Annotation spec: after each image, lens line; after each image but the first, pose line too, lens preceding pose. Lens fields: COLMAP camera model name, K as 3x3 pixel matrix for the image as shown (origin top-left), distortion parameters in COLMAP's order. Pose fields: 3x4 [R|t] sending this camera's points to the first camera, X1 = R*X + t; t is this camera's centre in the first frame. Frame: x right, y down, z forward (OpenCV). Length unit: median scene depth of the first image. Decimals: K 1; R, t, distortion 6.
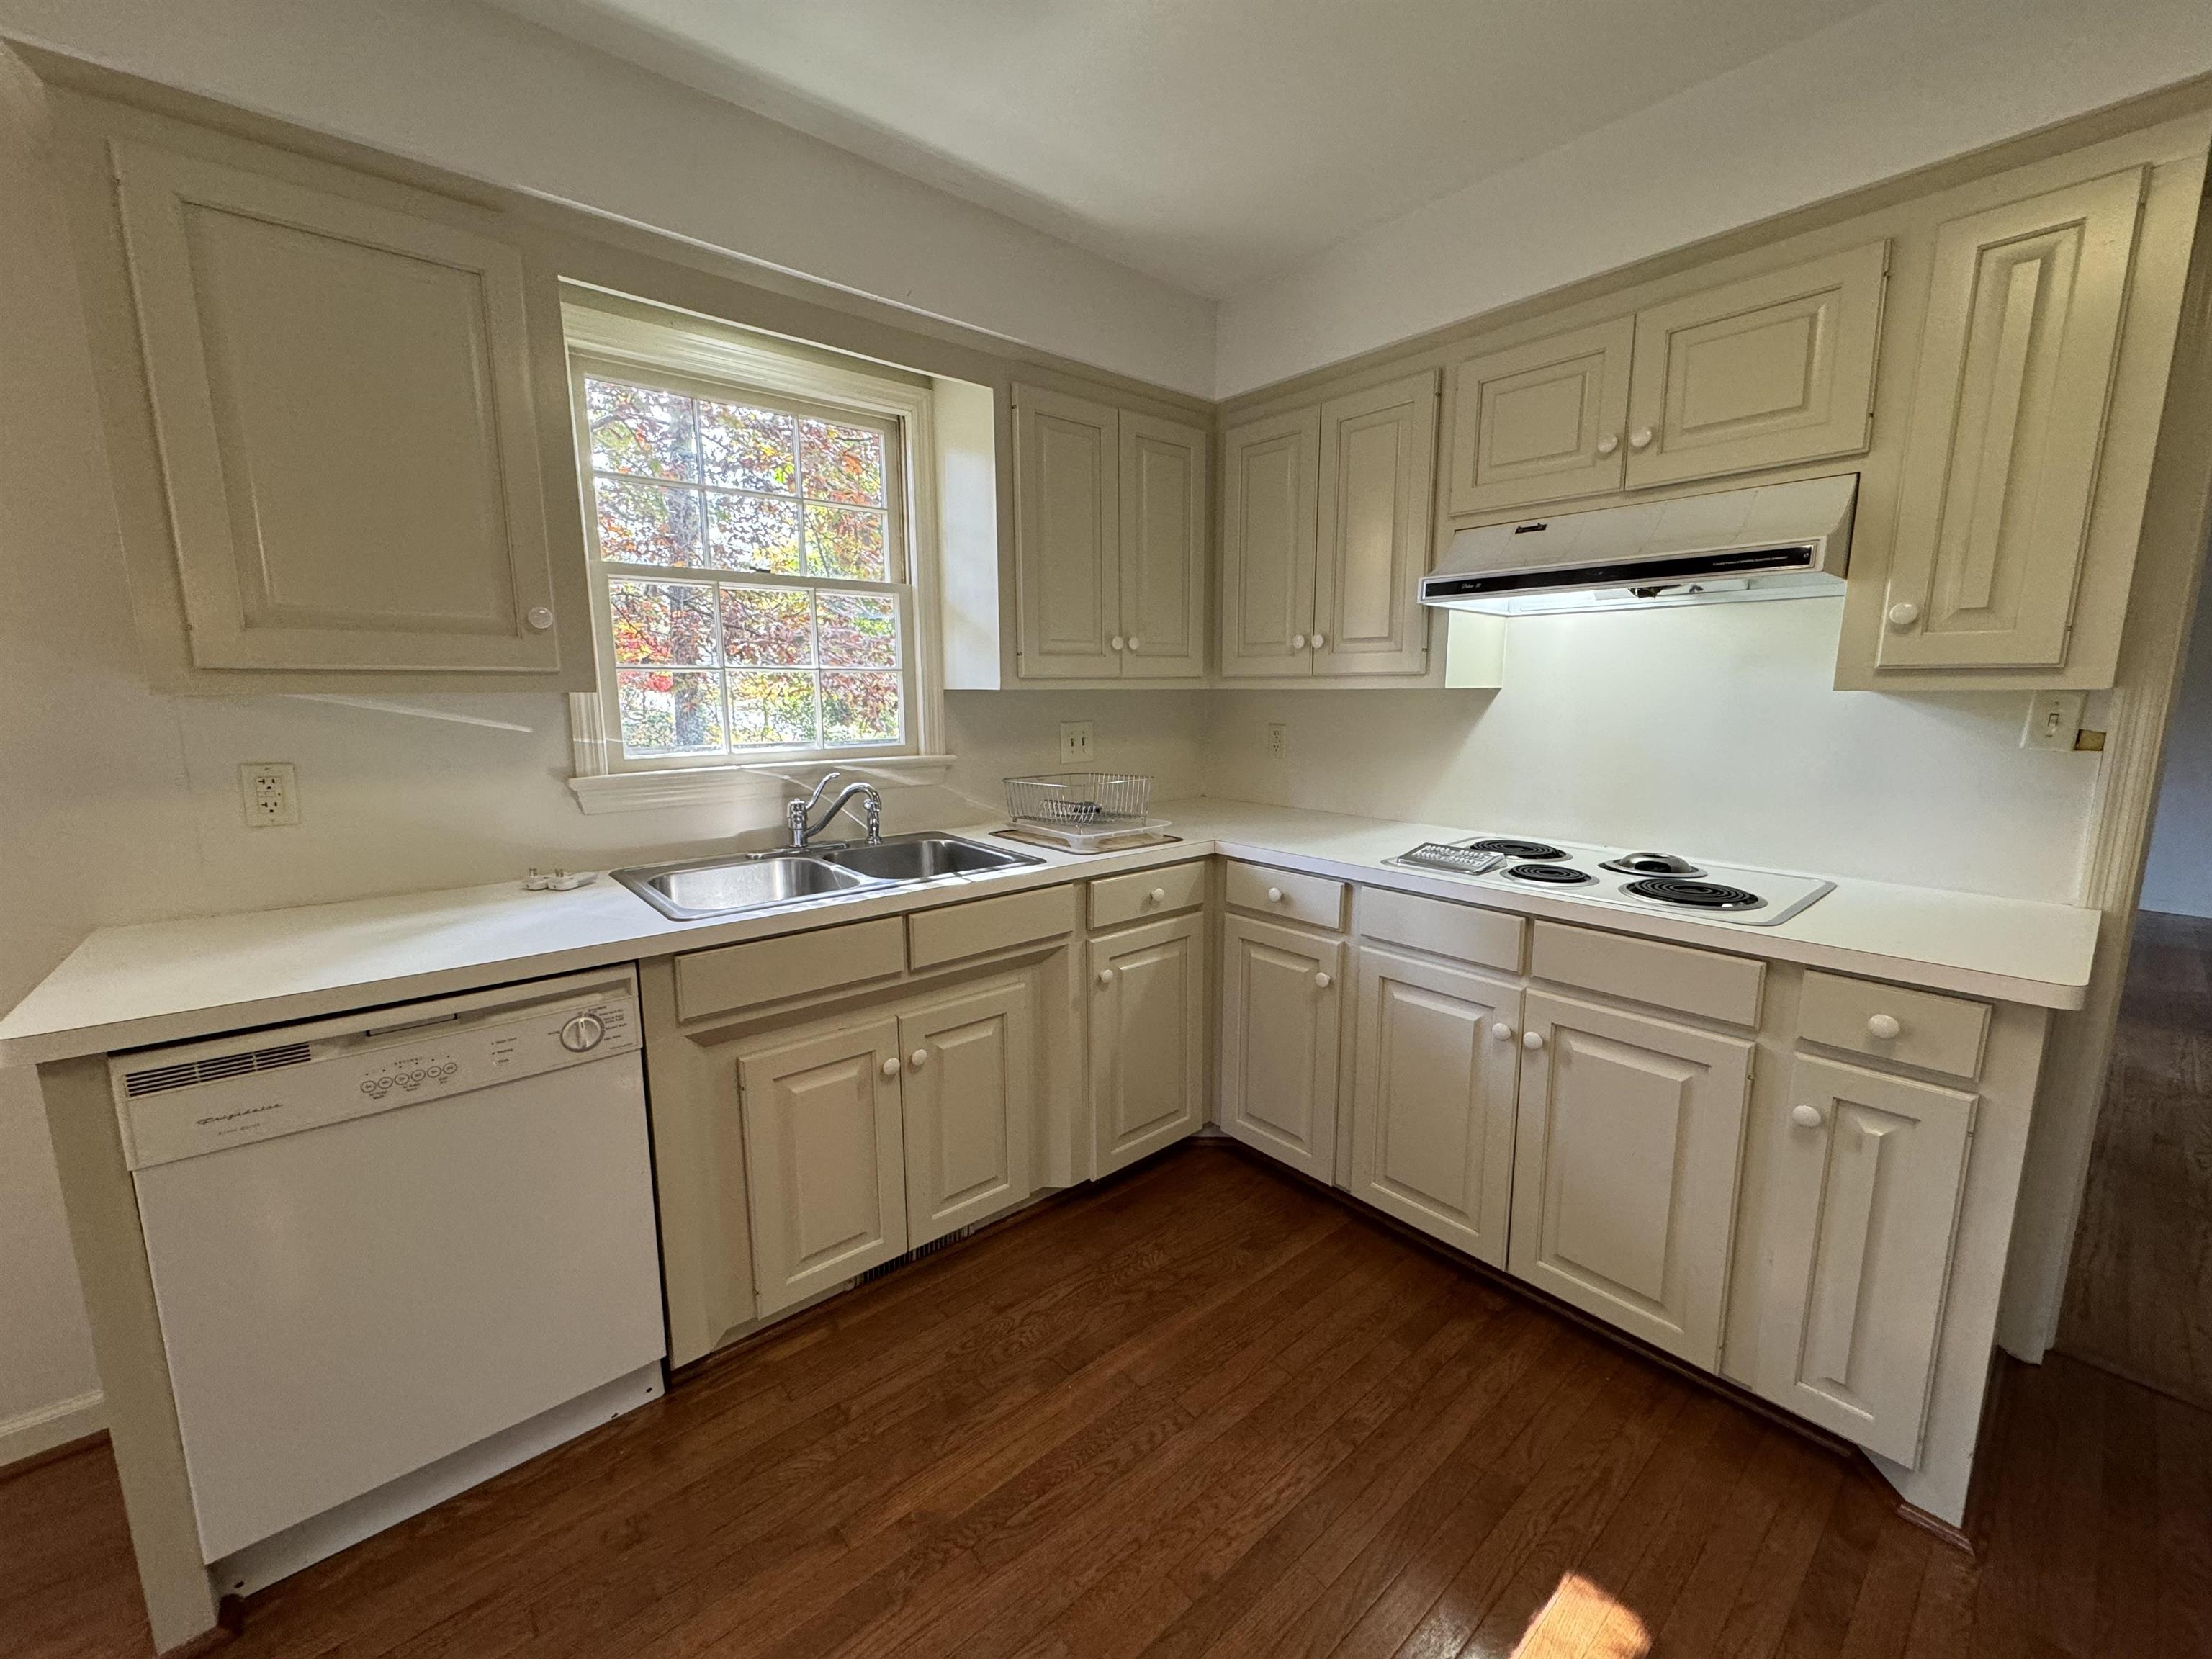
lens RADIAL K [[879.8, 0, 1107.0], [0, 879.8, 823.2], [0, 0, 1]] dist [-0.002668, 0.000842]
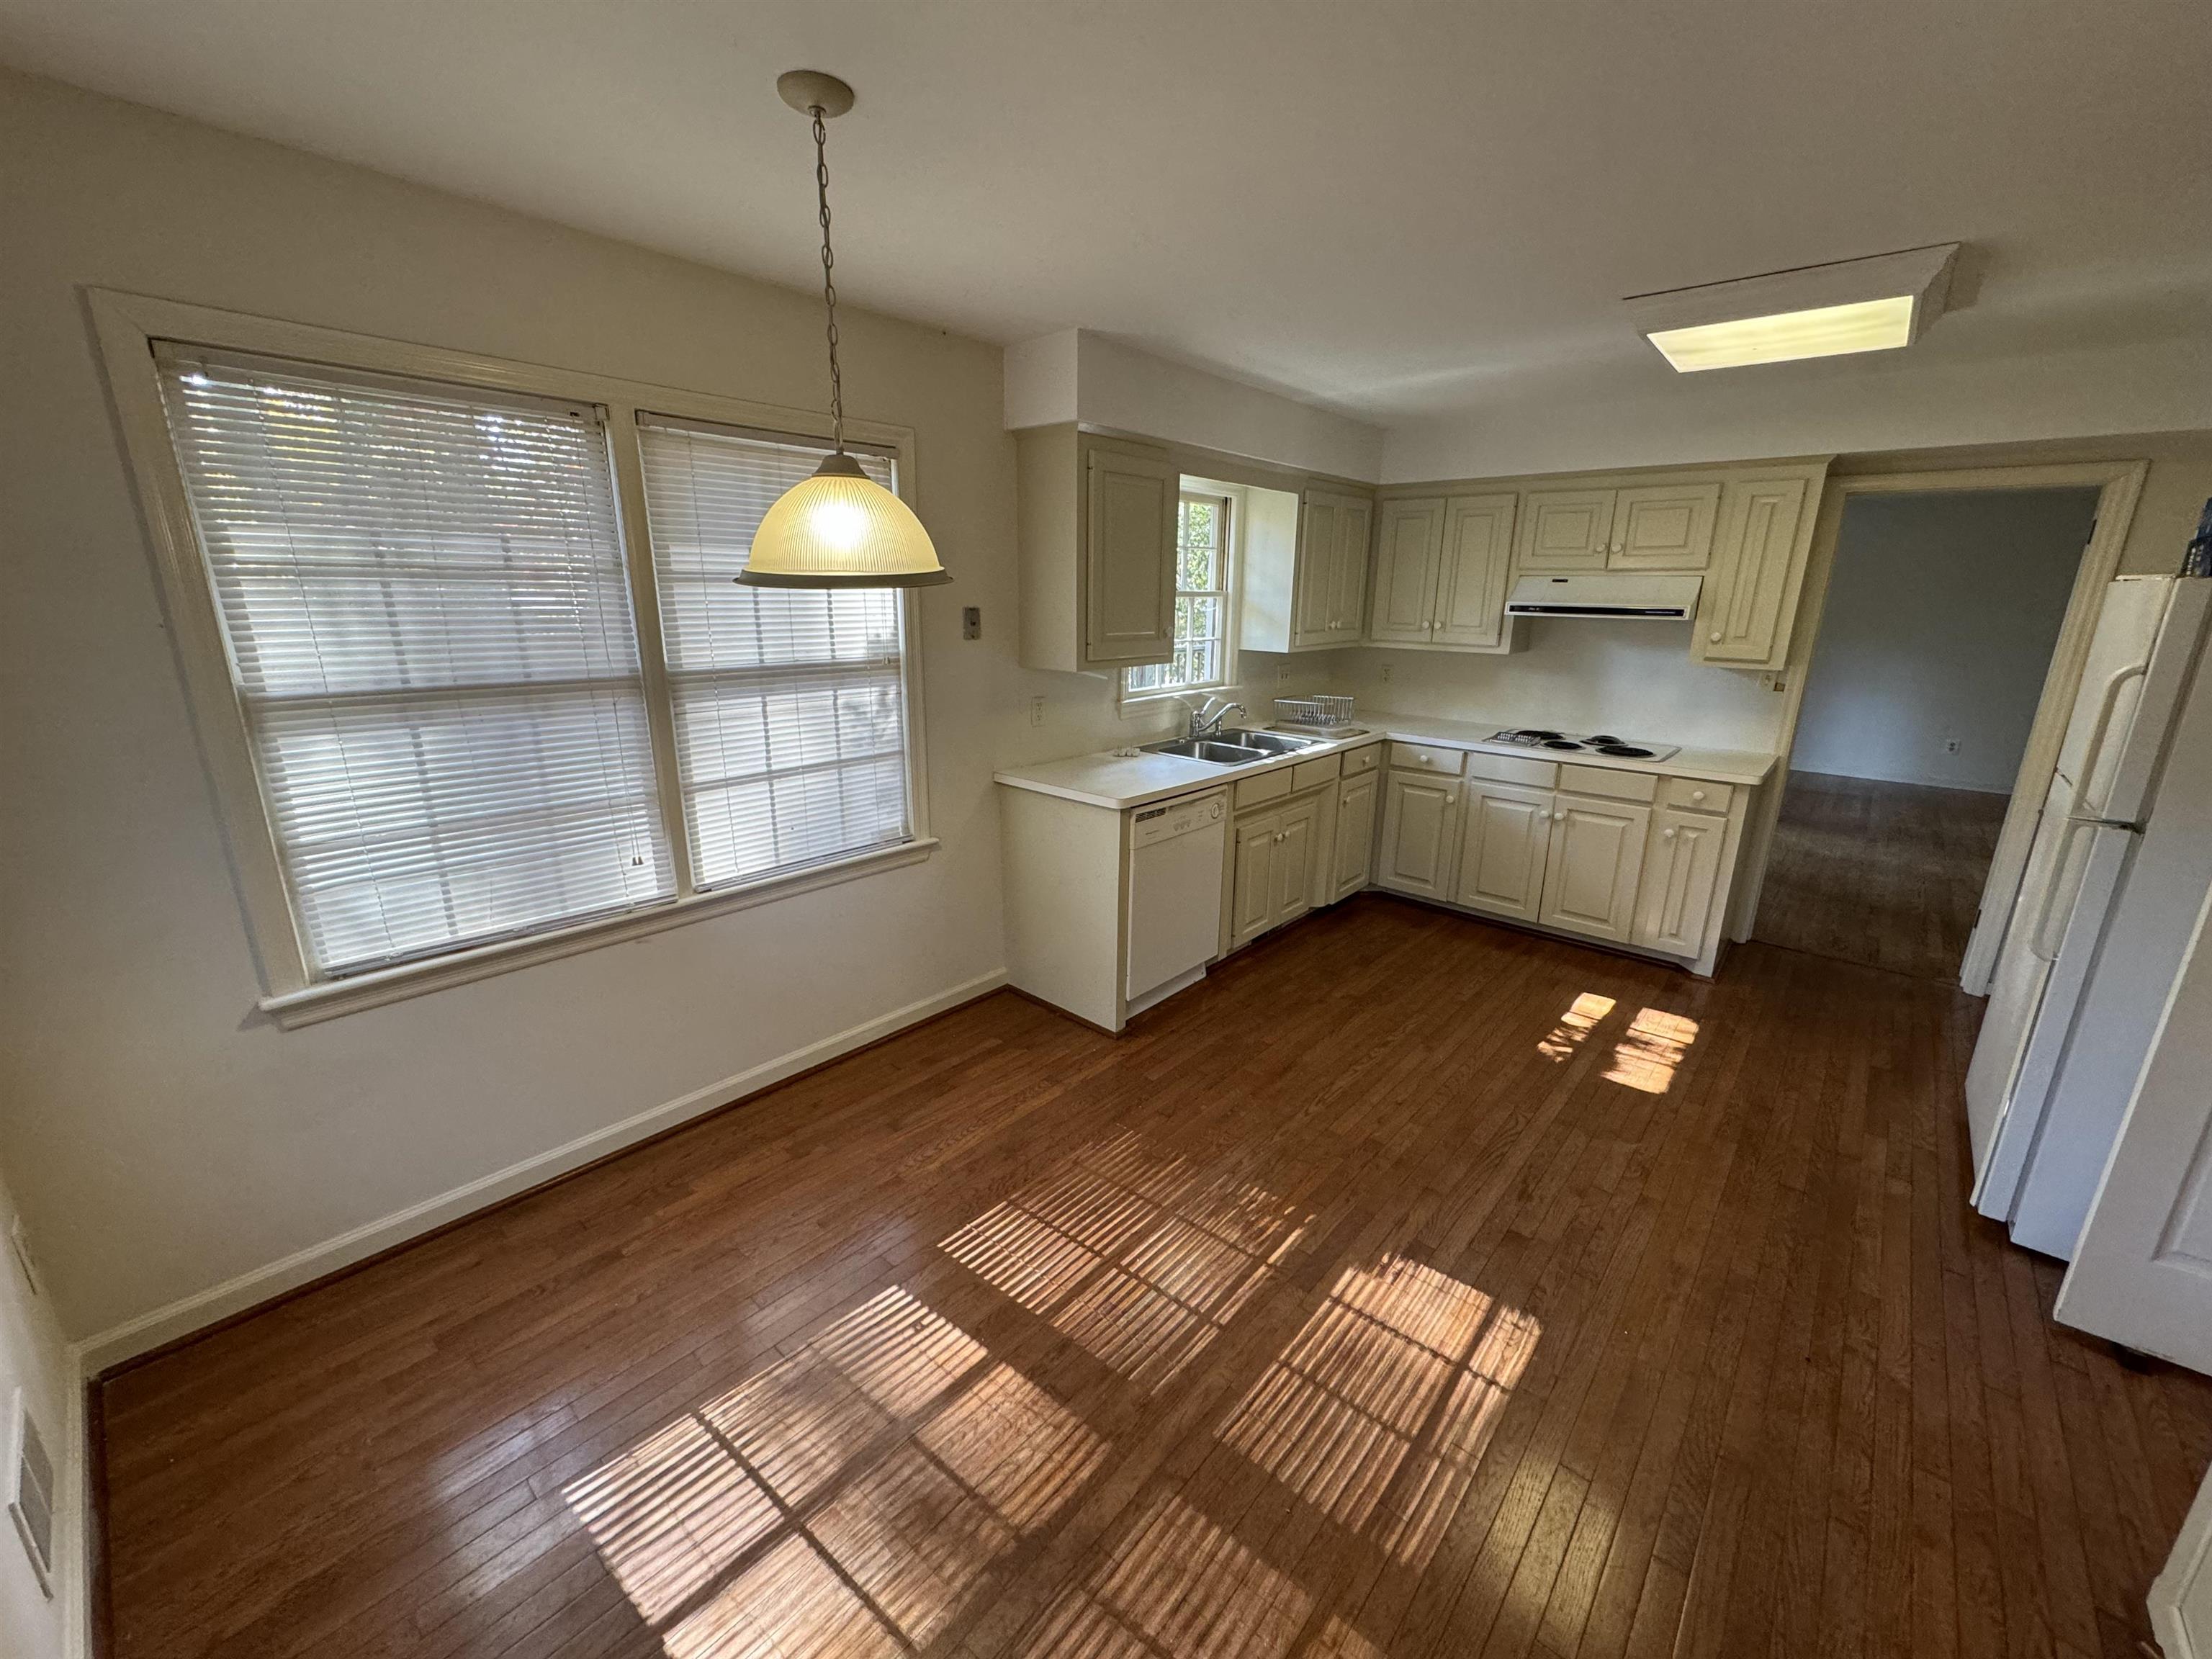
lens RADIAL K [[879.8, 0, 1109.0], [0, 879.8, 822.8], [0, 0, 1]] dist [-0.002668, 0.000842]
pose [[0.990098, -0.021082, 0.138788, -1.019111], [0.005786, 0.993947, 0.109710, 0.003158], [-0.140261, -0.107821, 0.984226, -1.120644]]
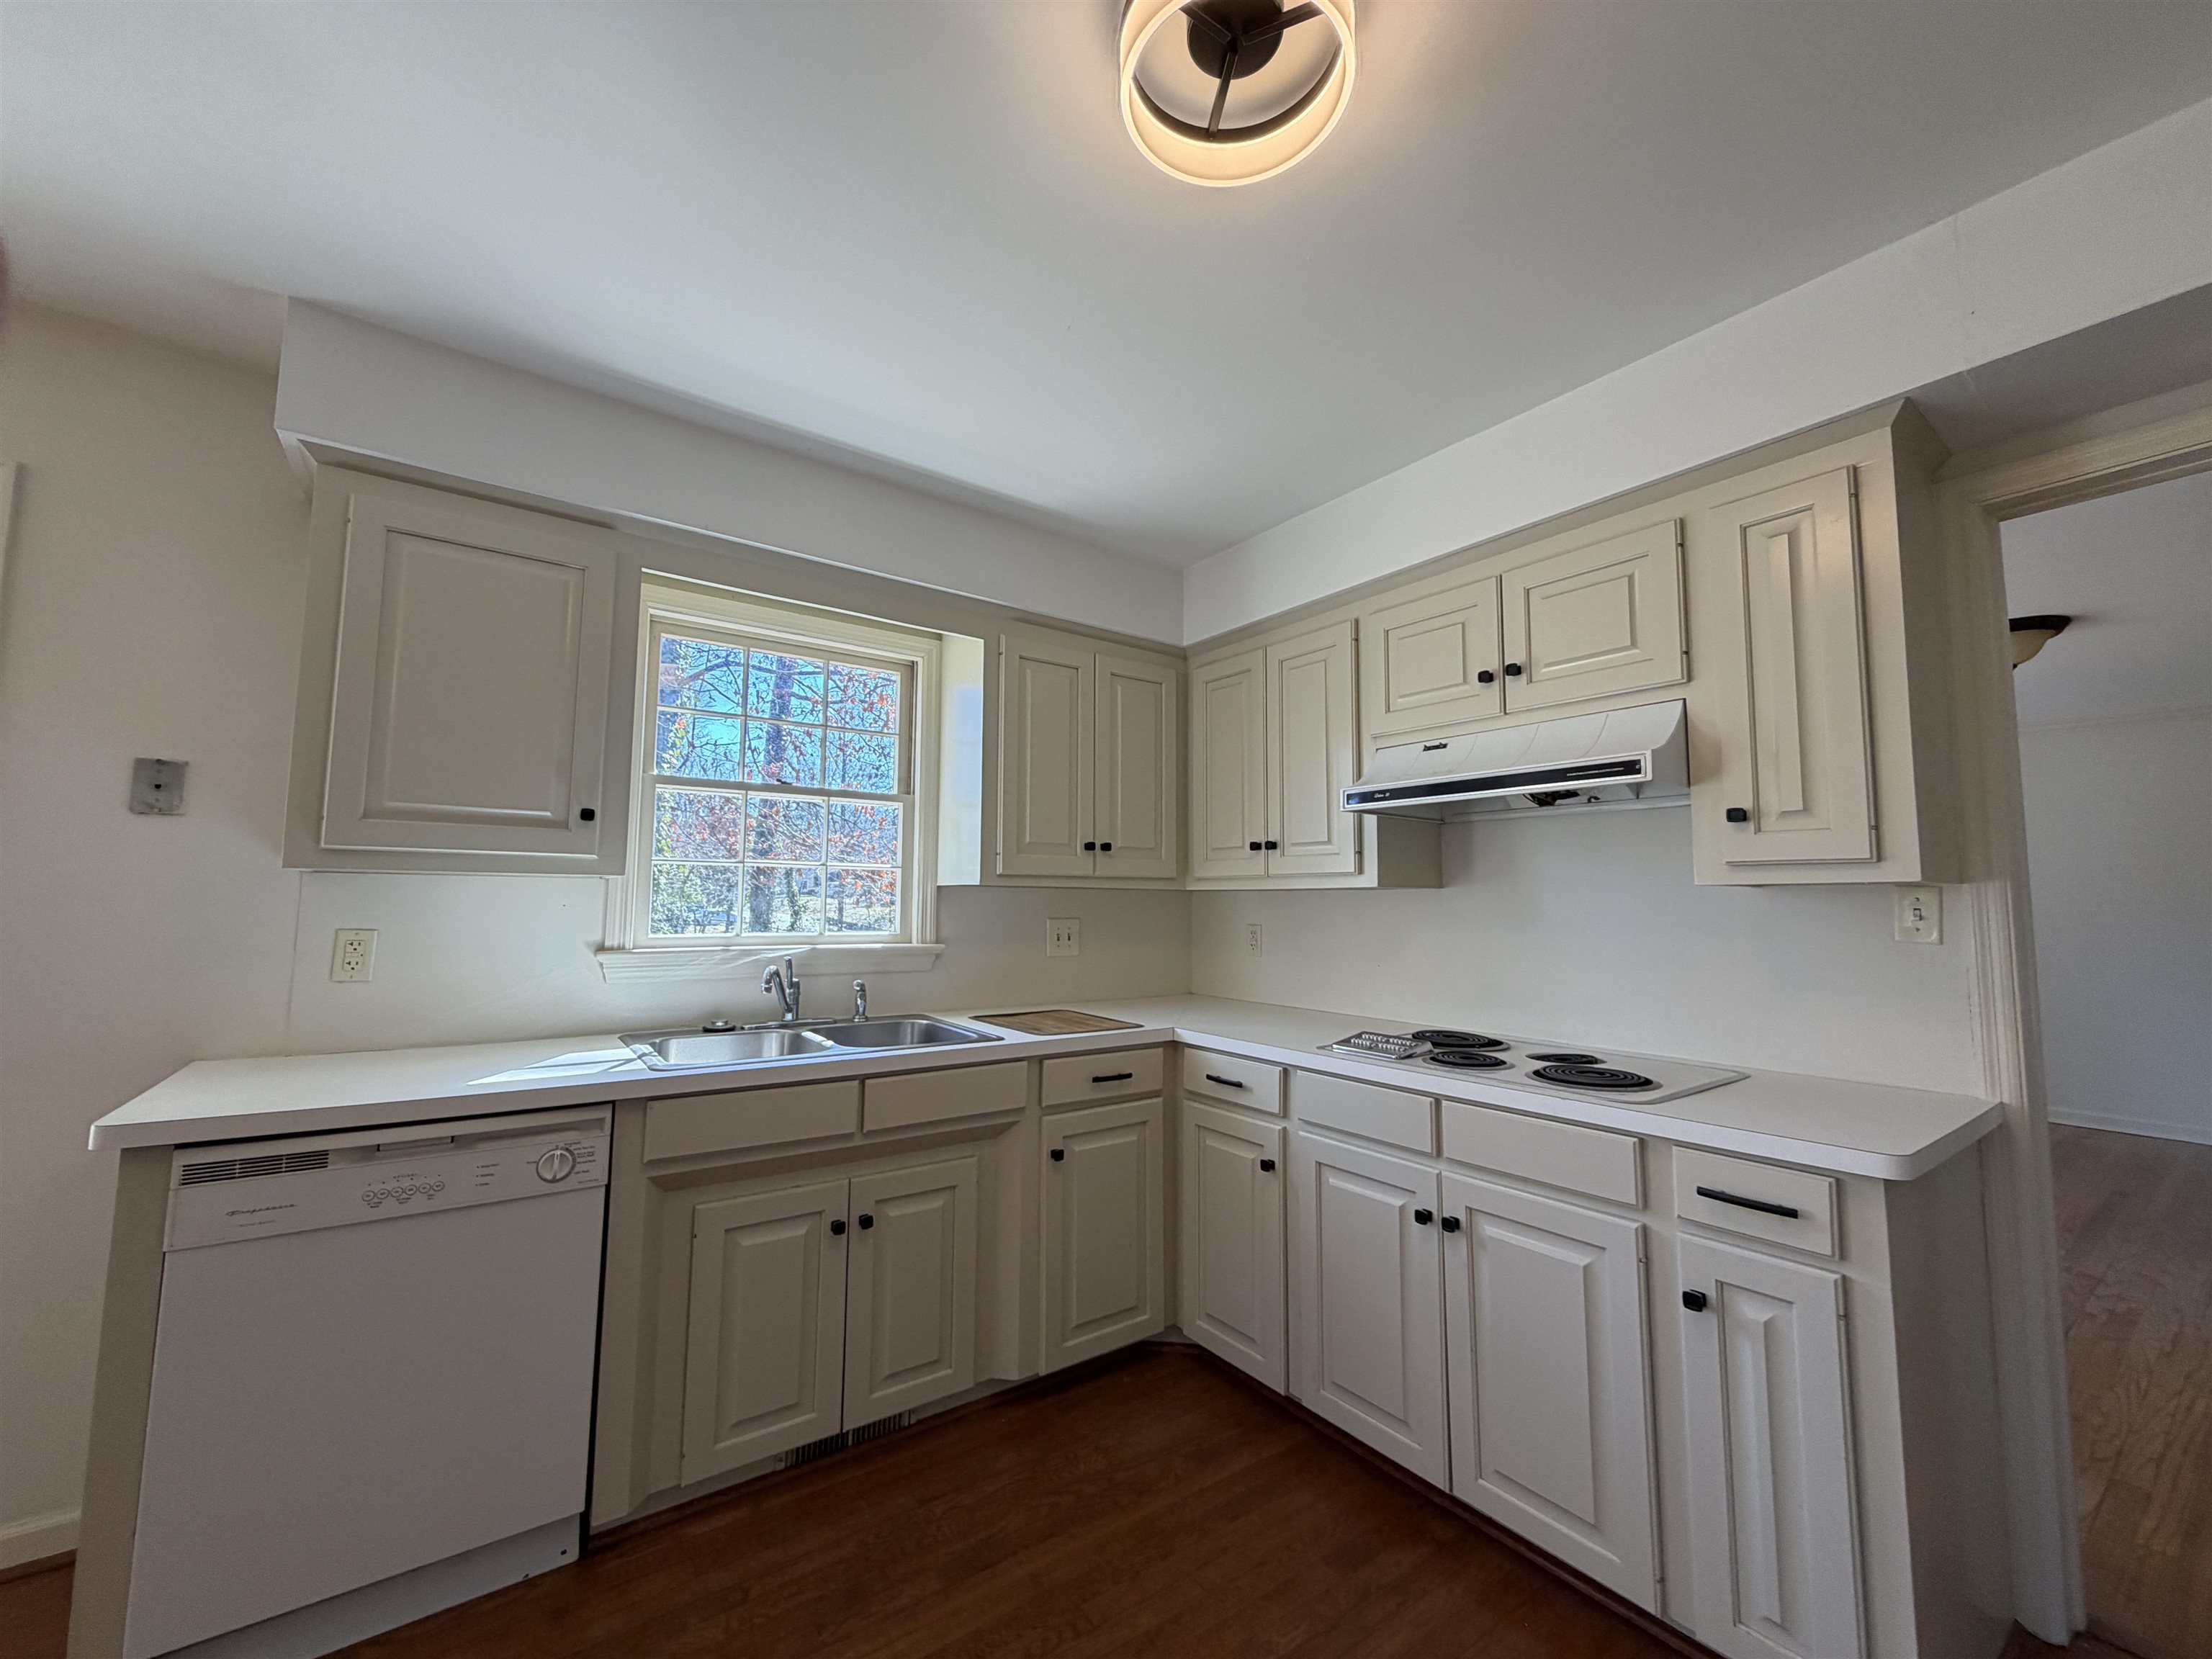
lens RADIAL K [[879.3, 0, 1098.9], [0, 879.3, 823.5], [0, 0, 1]] dist [-0.001976, 0.000810]
pose [[0.996285, 0.004988, -0.085974, 0.169179], [-0.025788, 0.969791, -0.242572, 0.055432], [0.082167, 0.243888, 0.966316, -0.129633]]
